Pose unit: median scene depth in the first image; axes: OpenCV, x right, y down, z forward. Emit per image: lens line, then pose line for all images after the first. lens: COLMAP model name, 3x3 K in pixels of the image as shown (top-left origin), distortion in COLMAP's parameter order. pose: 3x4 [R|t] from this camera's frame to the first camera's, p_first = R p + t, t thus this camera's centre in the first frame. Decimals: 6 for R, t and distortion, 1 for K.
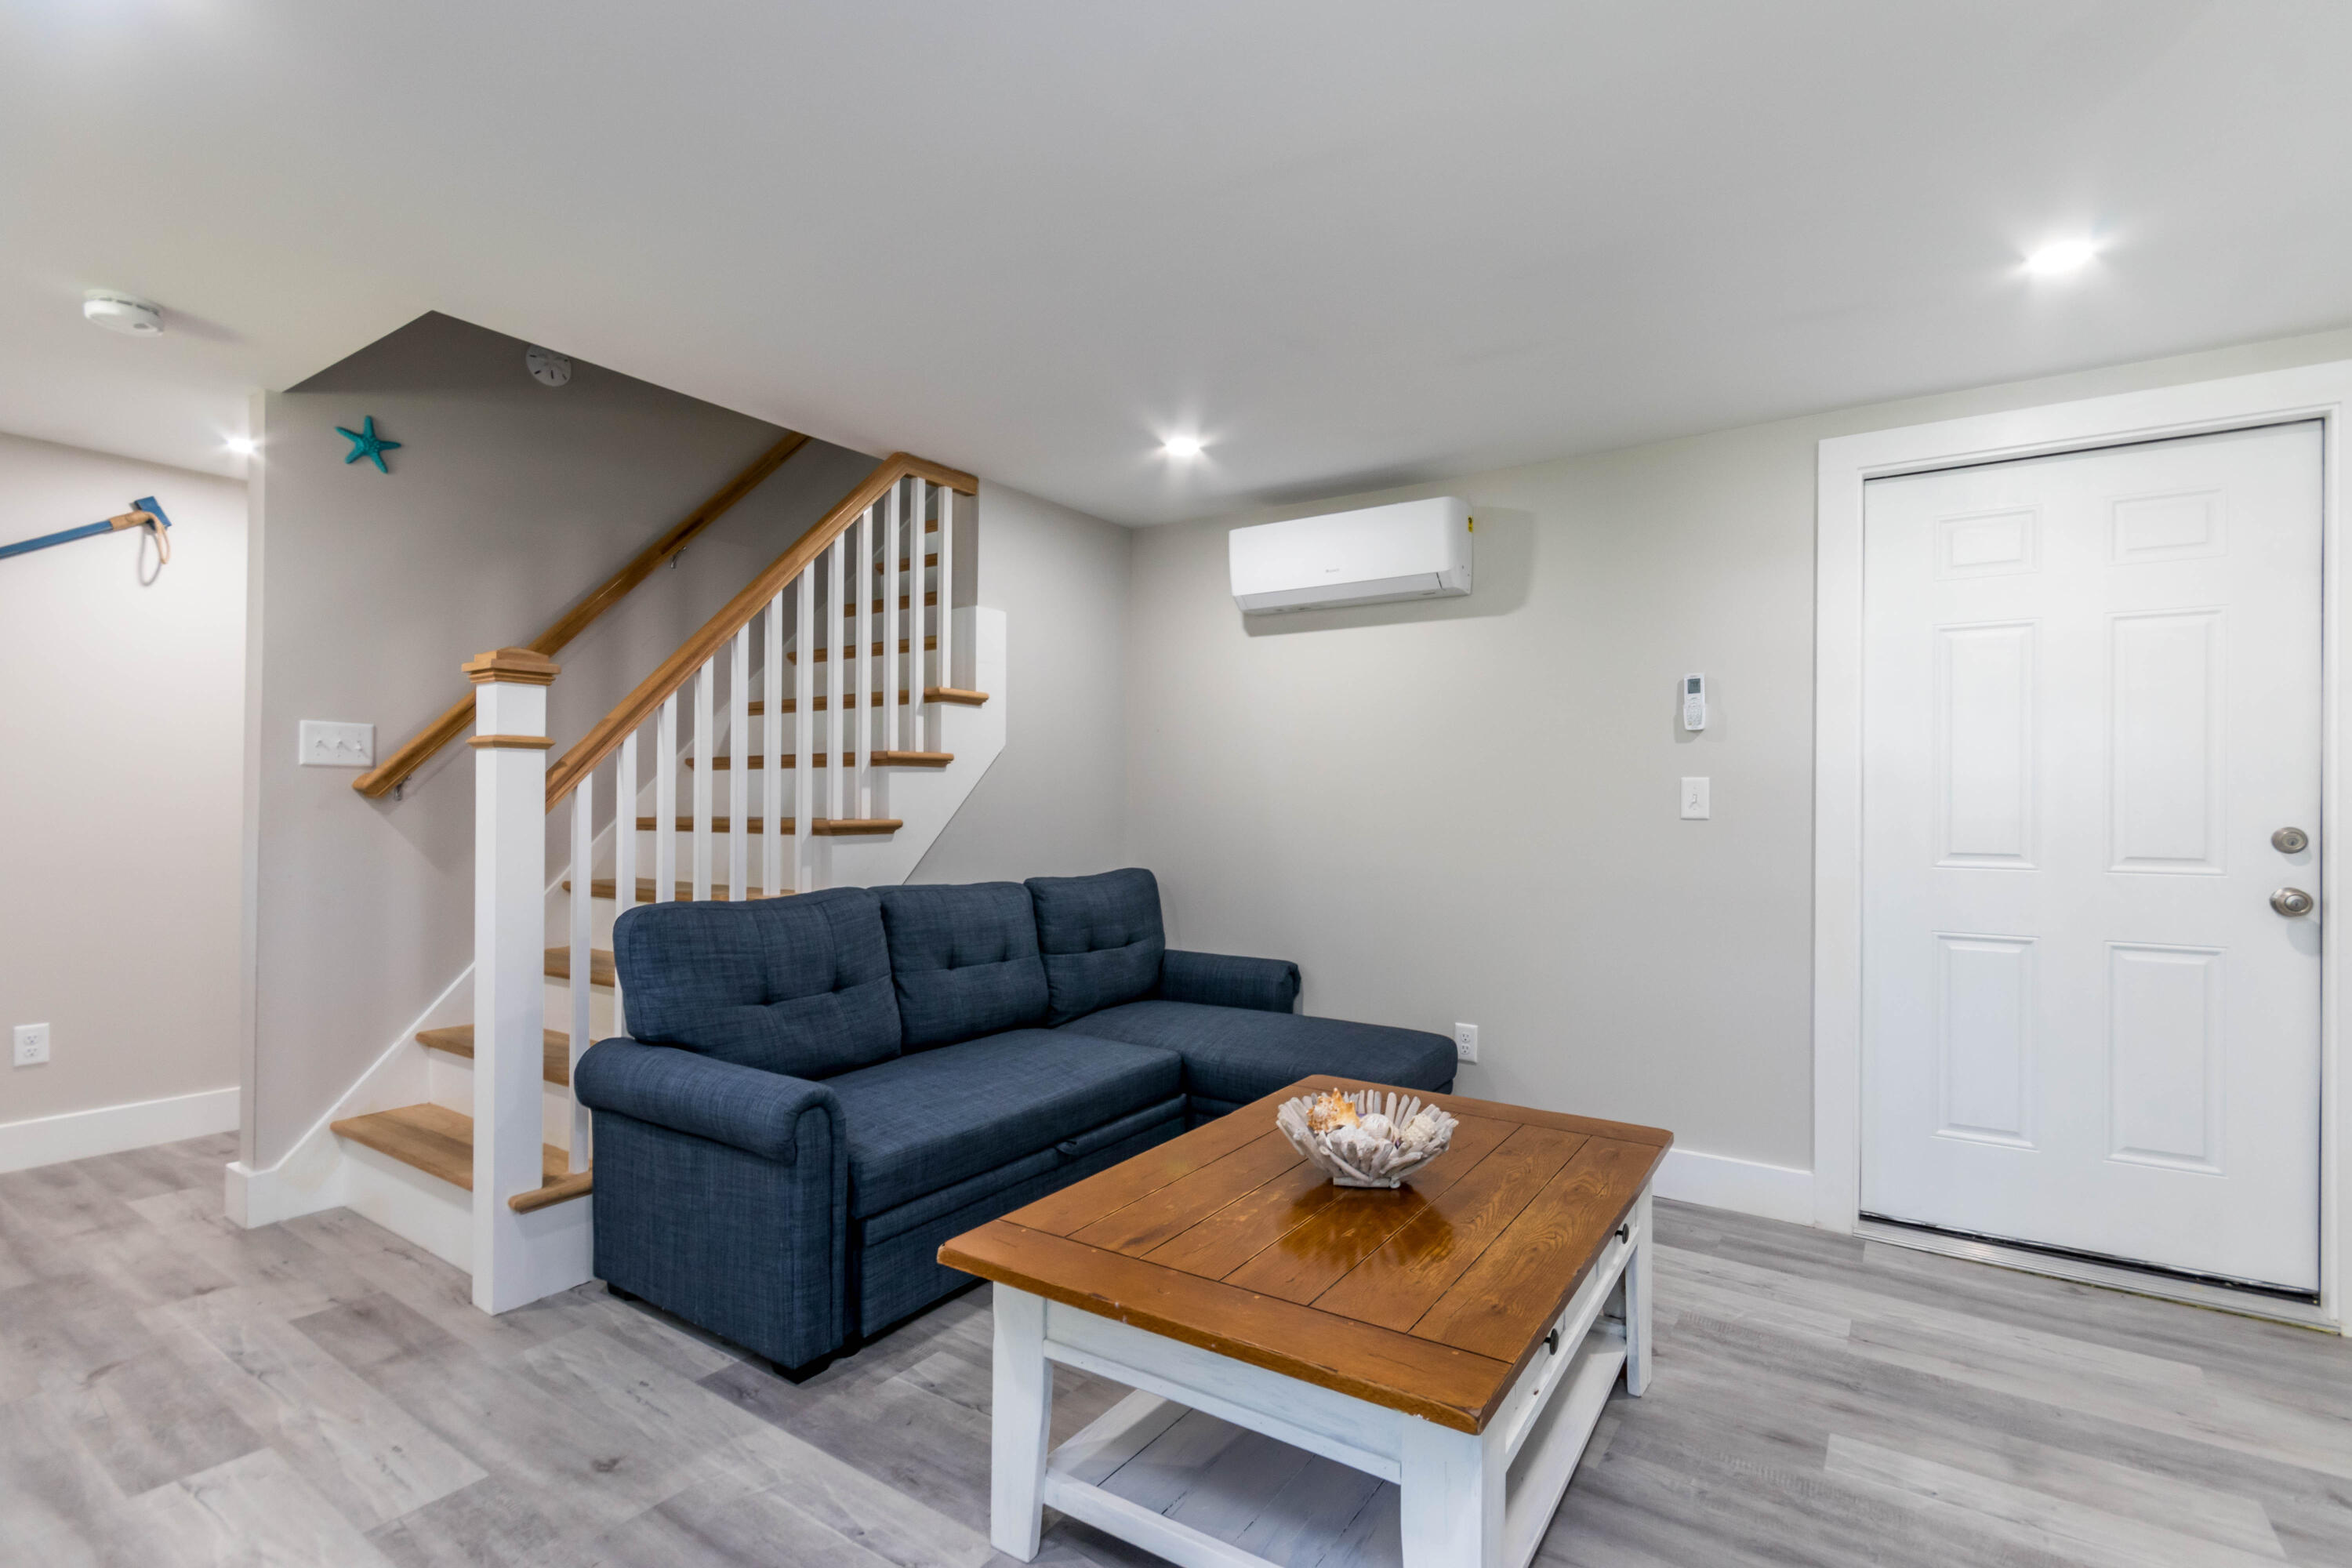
lens RADIAL K [[1143.8, 0, 1264.4], [0, 1143.8, 792.5], [0, 0, 1]] dist [0.003727, 0.000452]
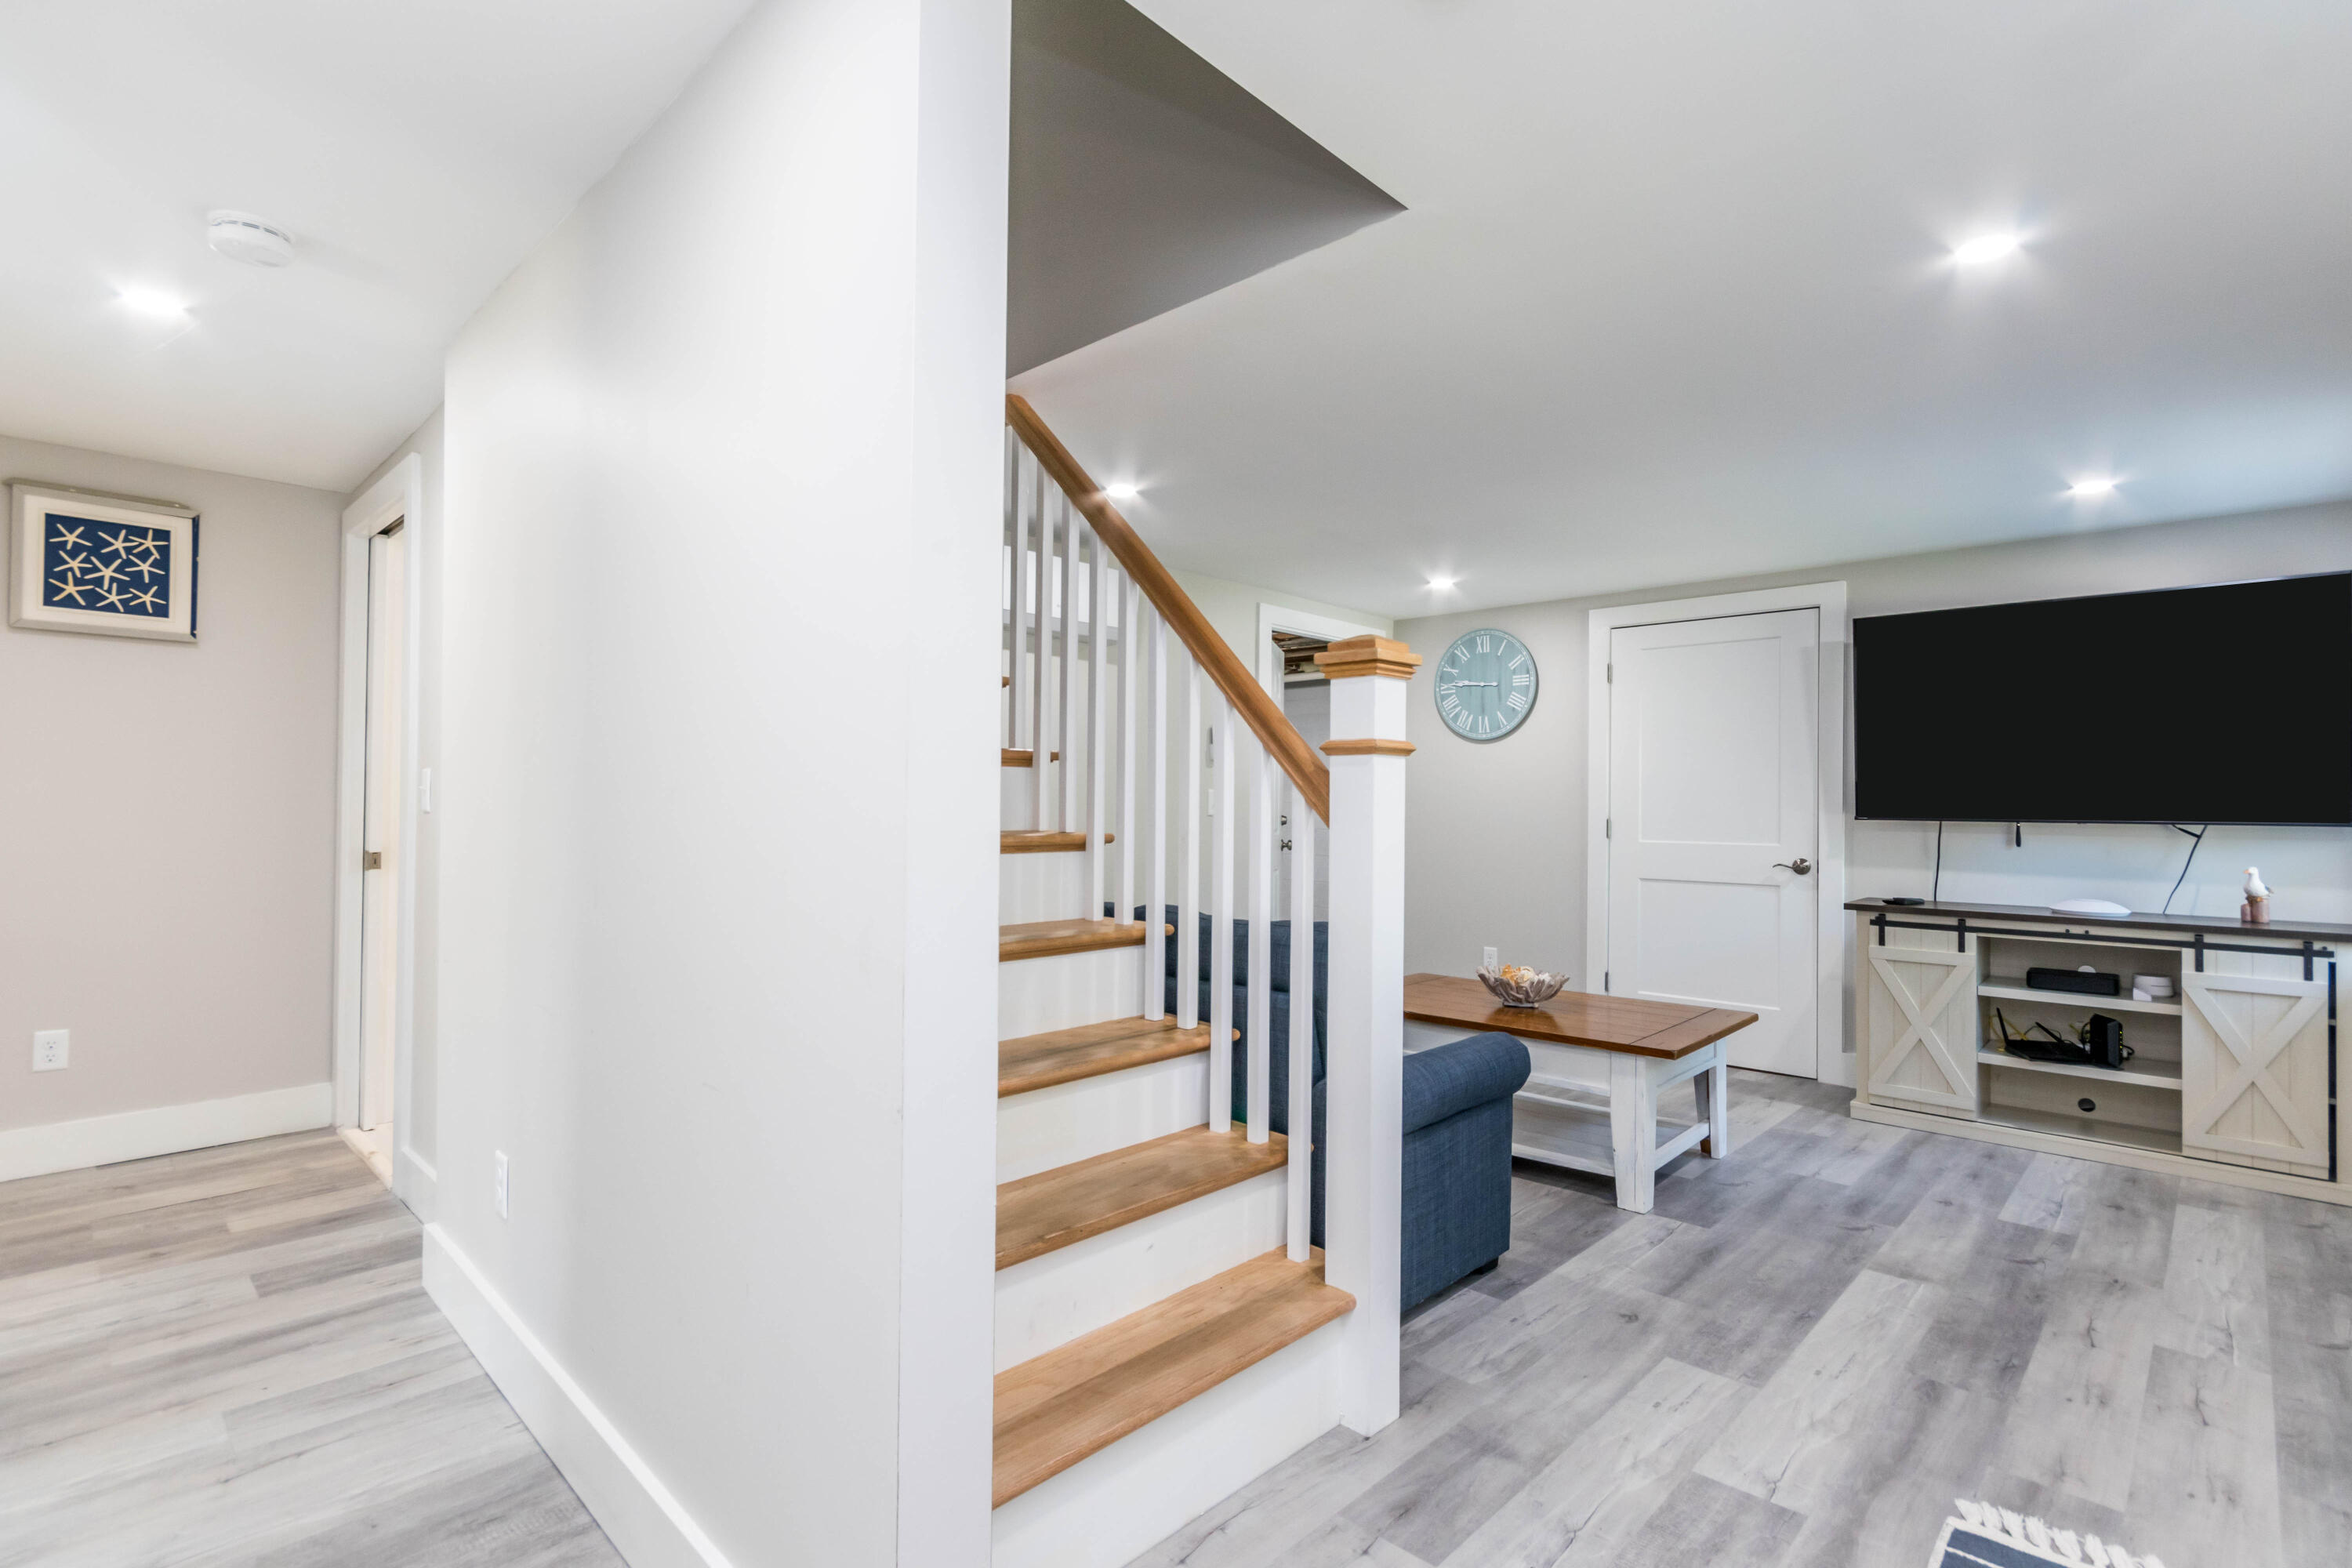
lens RADIAL K [[1090.7, 0, 1158.8], [0, 1090.7, 793.7], [0, 0, 1]] dist [0.000561, -0.000959]
pose [[0.189123, 0.004120, 0.981945, -1.286140], [-0.014577, 0.999893, -0.001387, -0.005198], [-0.981845, -0.014052, 0.189163, 0.876502]]
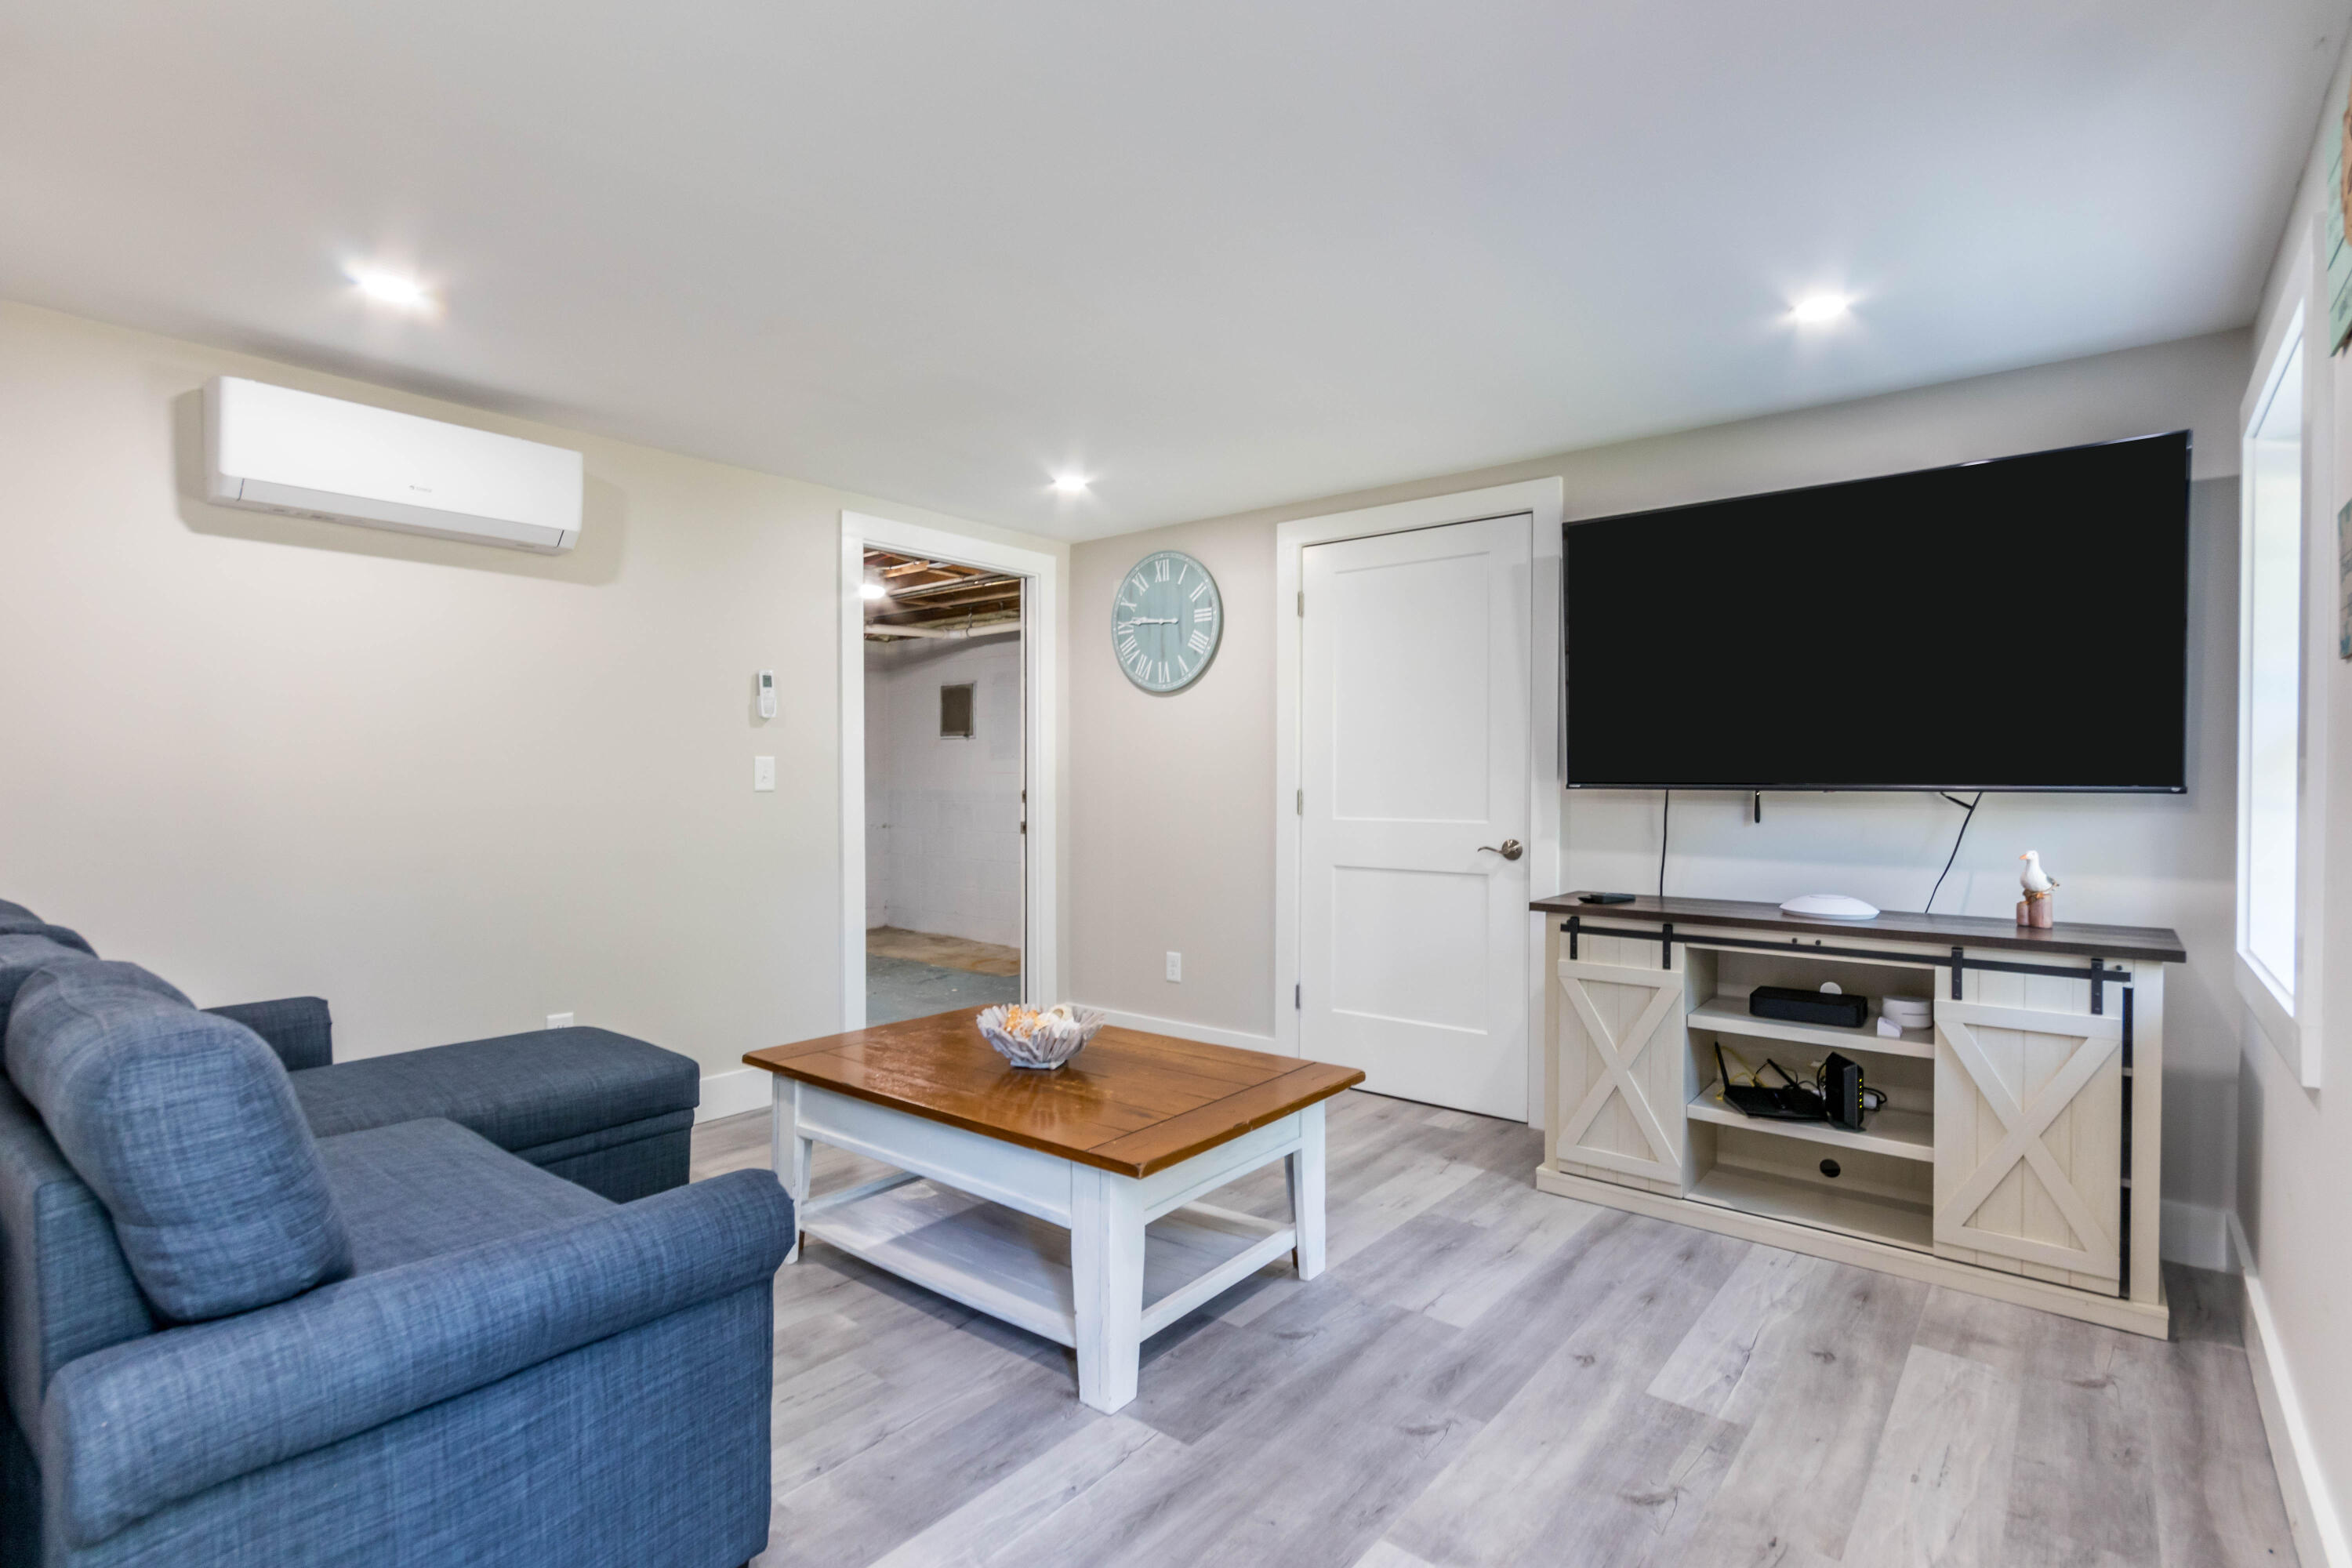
lens RADIAL K [[1098.2, 0, 1167.5], [0, 1098.2, 795.8], [0, 0, 1]] dist [0.000558, 0.000410]
pose [[0.111093, -0.023996, 0.993520, -0.822574], [-0.006385, 0.999671, 0.024859, -0.004145], [-0.993790, -0.009105, 0.110903, 0.507377]]
